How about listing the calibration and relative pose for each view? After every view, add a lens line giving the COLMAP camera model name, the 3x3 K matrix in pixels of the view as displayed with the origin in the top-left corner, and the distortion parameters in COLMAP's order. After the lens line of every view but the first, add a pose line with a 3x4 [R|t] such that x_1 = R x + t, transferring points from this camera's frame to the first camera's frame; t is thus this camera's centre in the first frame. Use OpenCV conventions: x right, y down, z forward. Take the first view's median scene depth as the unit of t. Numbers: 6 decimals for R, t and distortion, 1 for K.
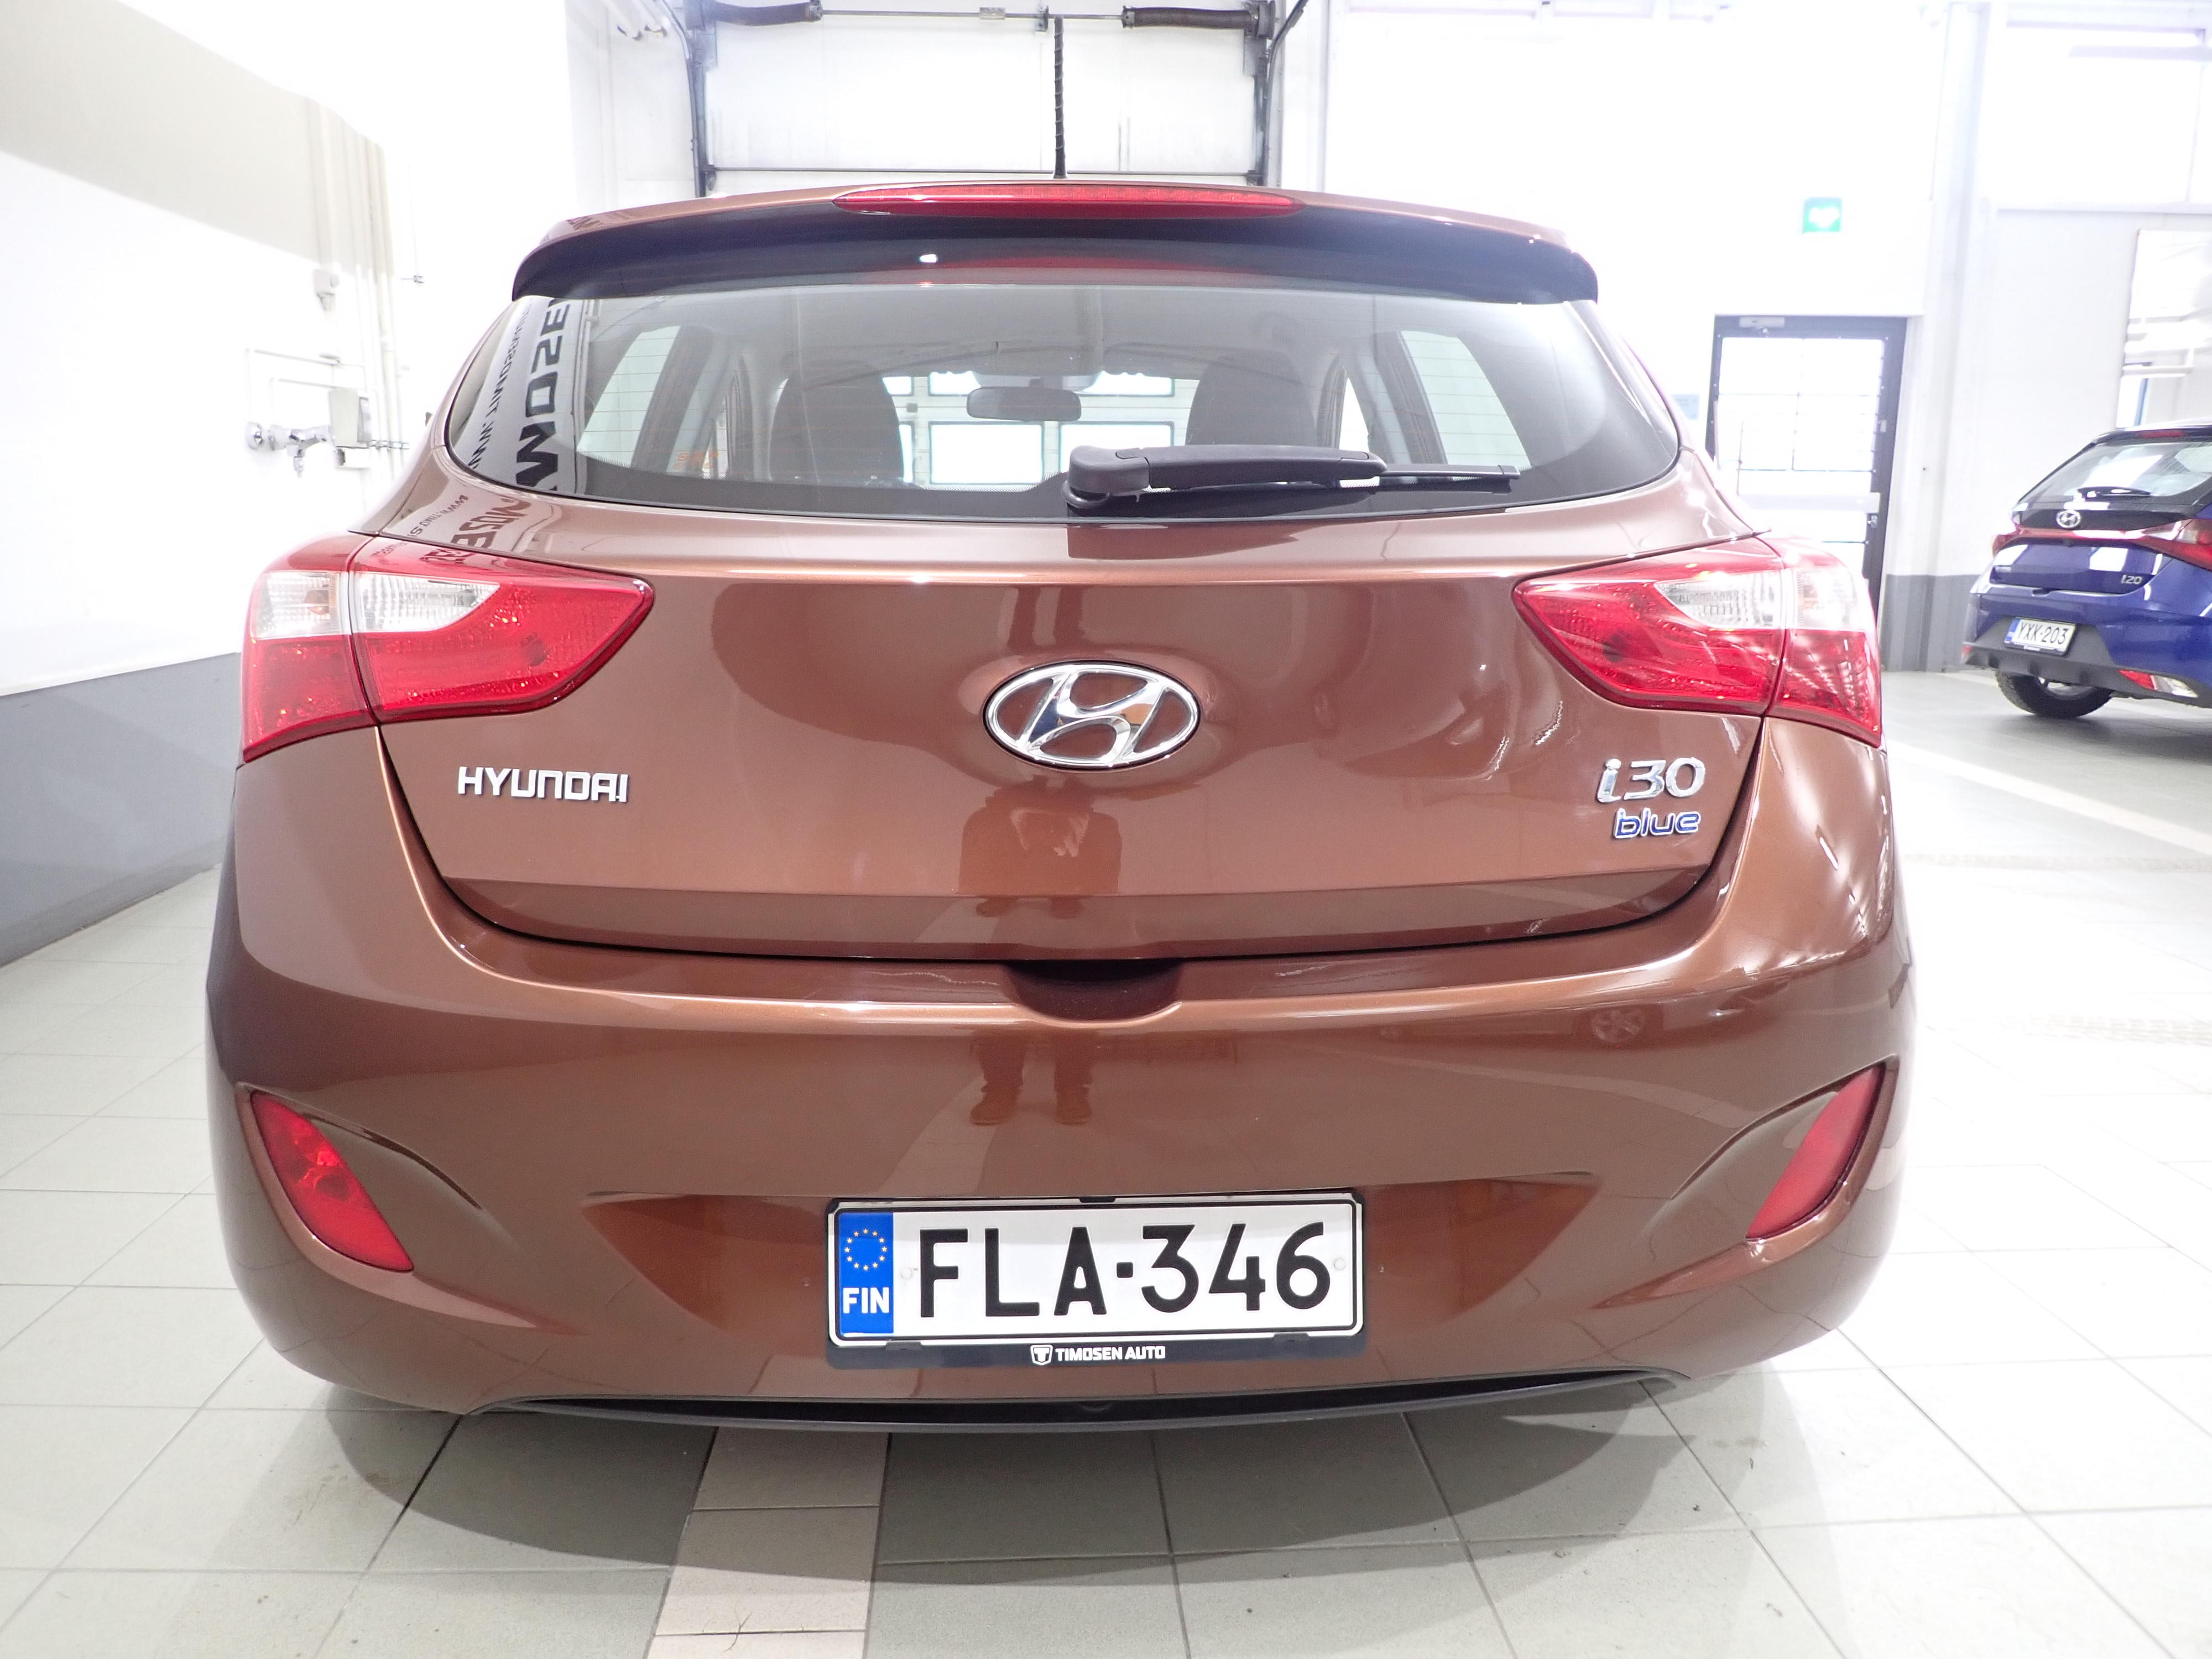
lens RADIAL K [[1607.4, 0, 1098.3], [0, 1607.4, 805.7], [0, 0, 1]] dist [0.000888, -0.015860]
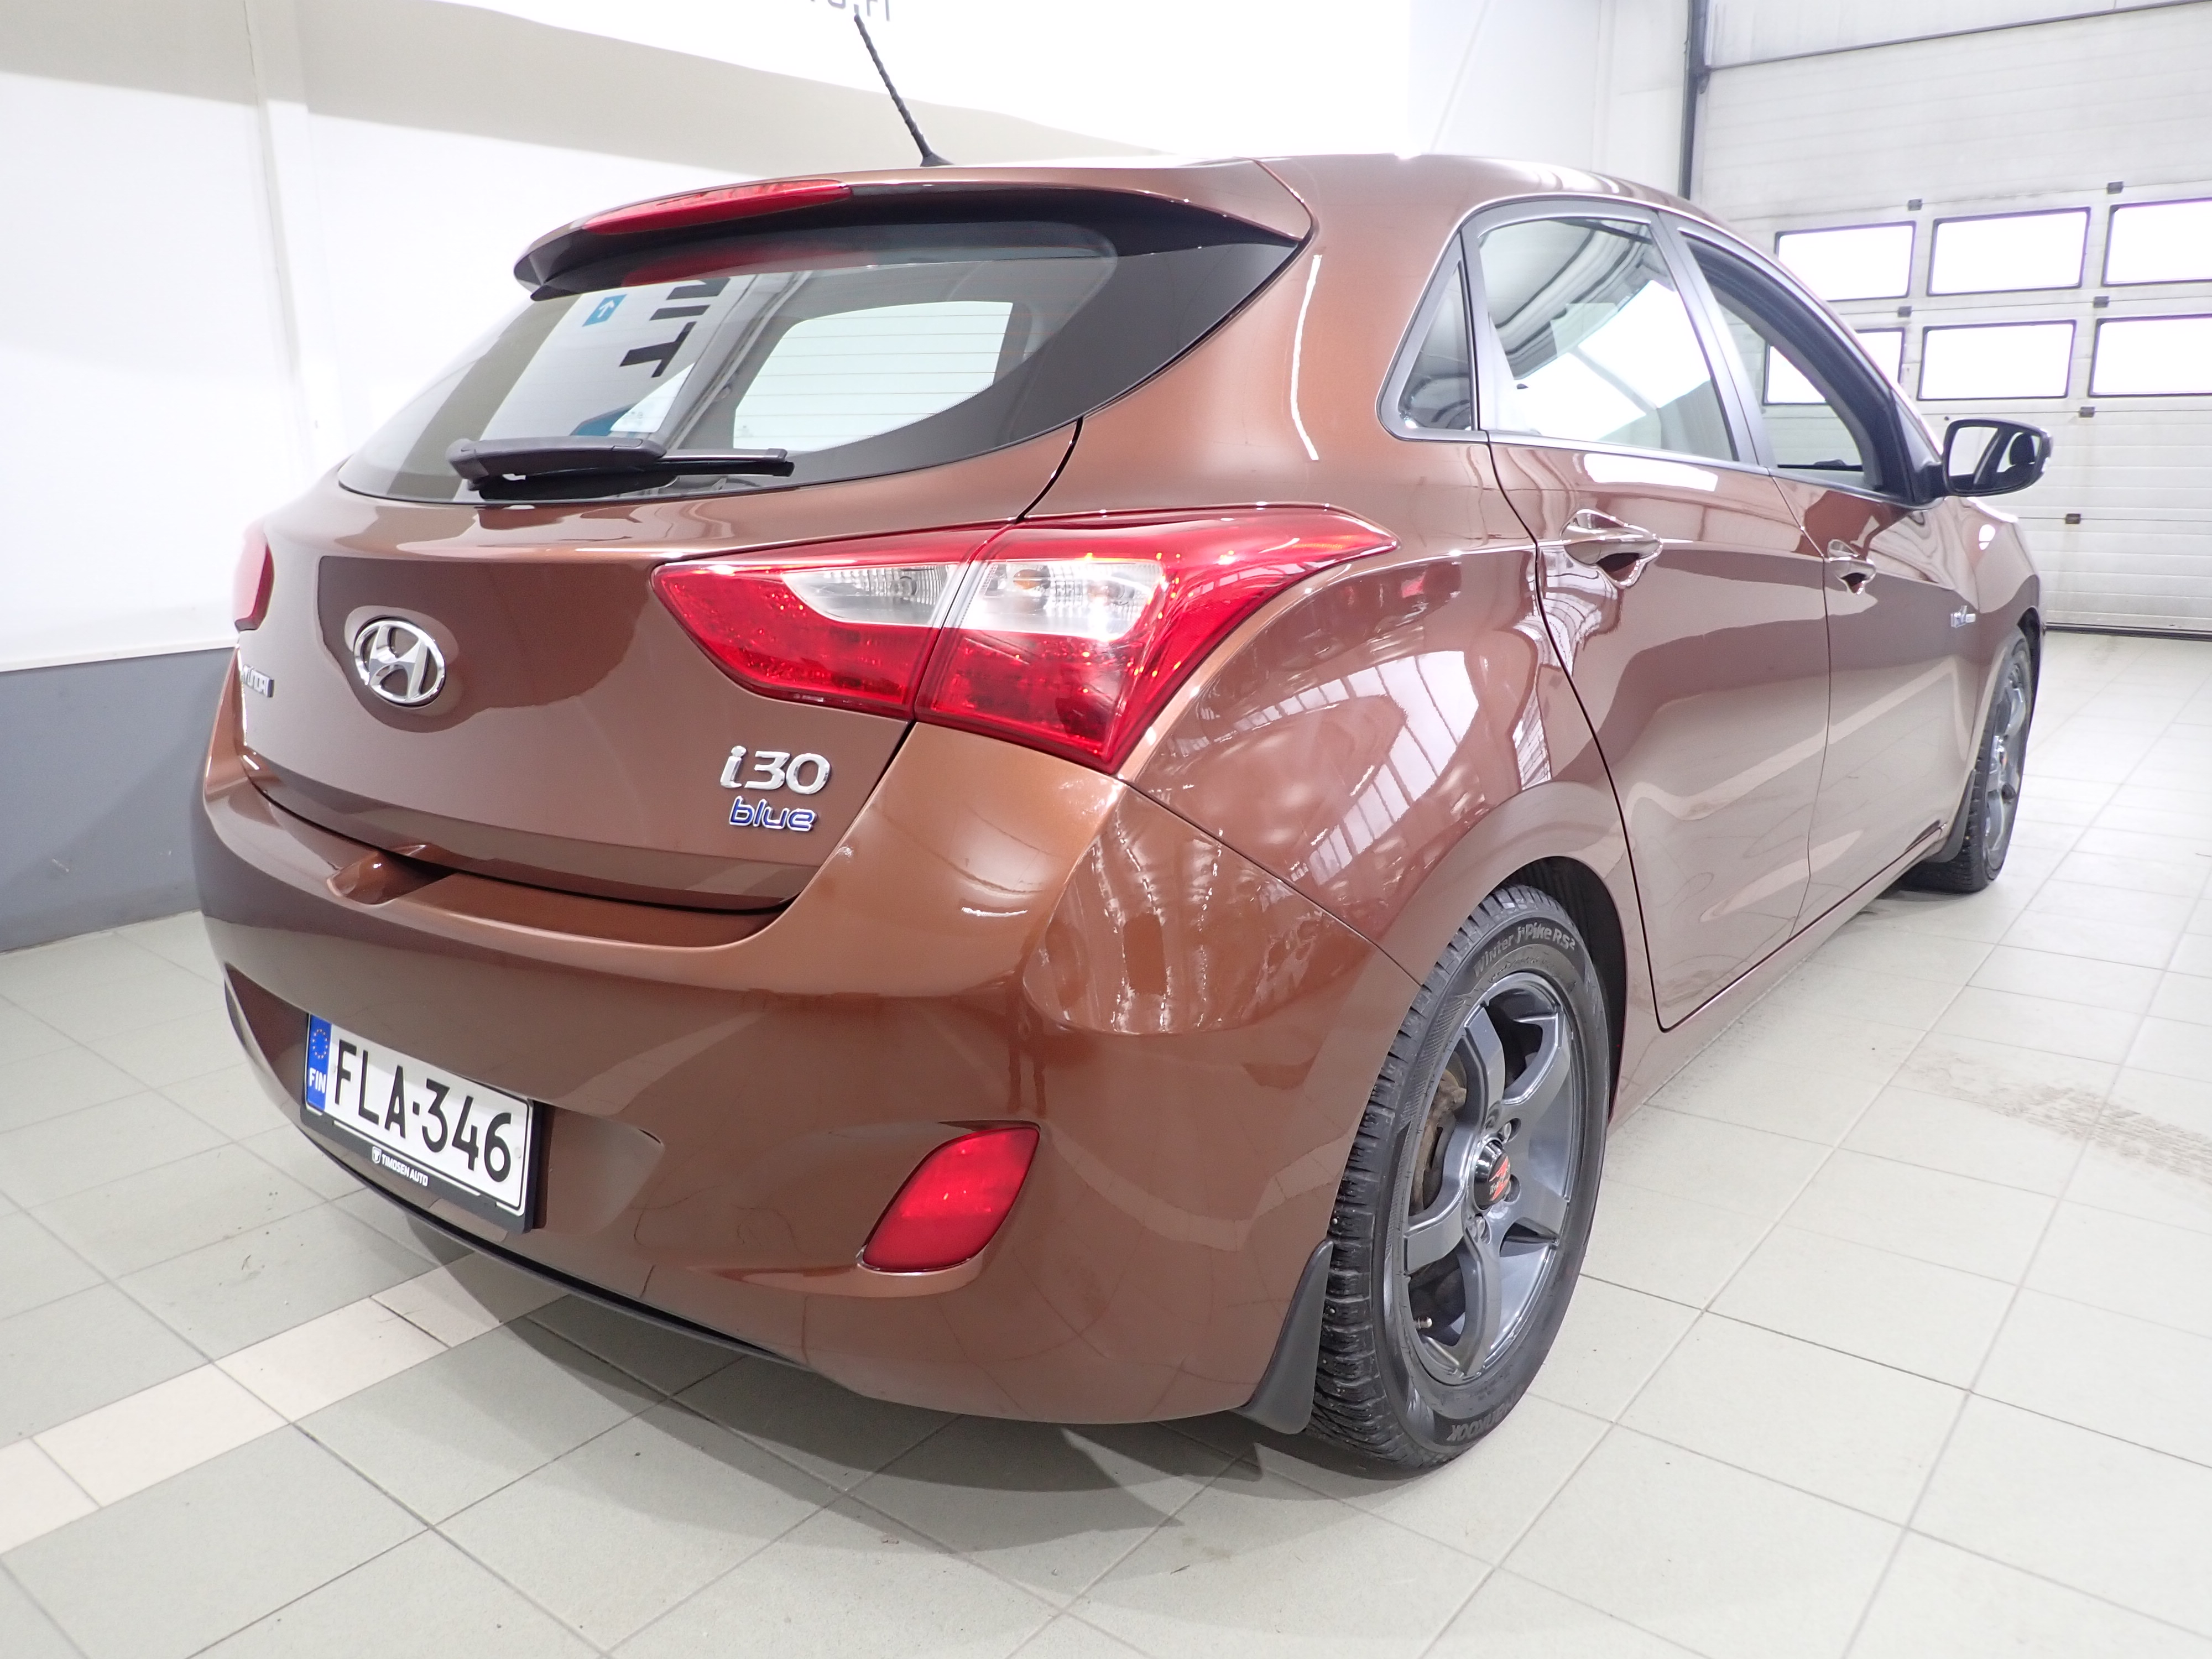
lens RADIAL K [[1607.4, 0, 1110.2], [0, 1607.4, 781.9], [0, 0, 1]] dist [0.000888, -0.015860]
pose [[0.753181, 0.124703, -0.645885, 1.187192], [-0.100080, 0.992160, 0.074854, -0.108965], [0.650156, 0.008261, 0.759756, 0.398080]]
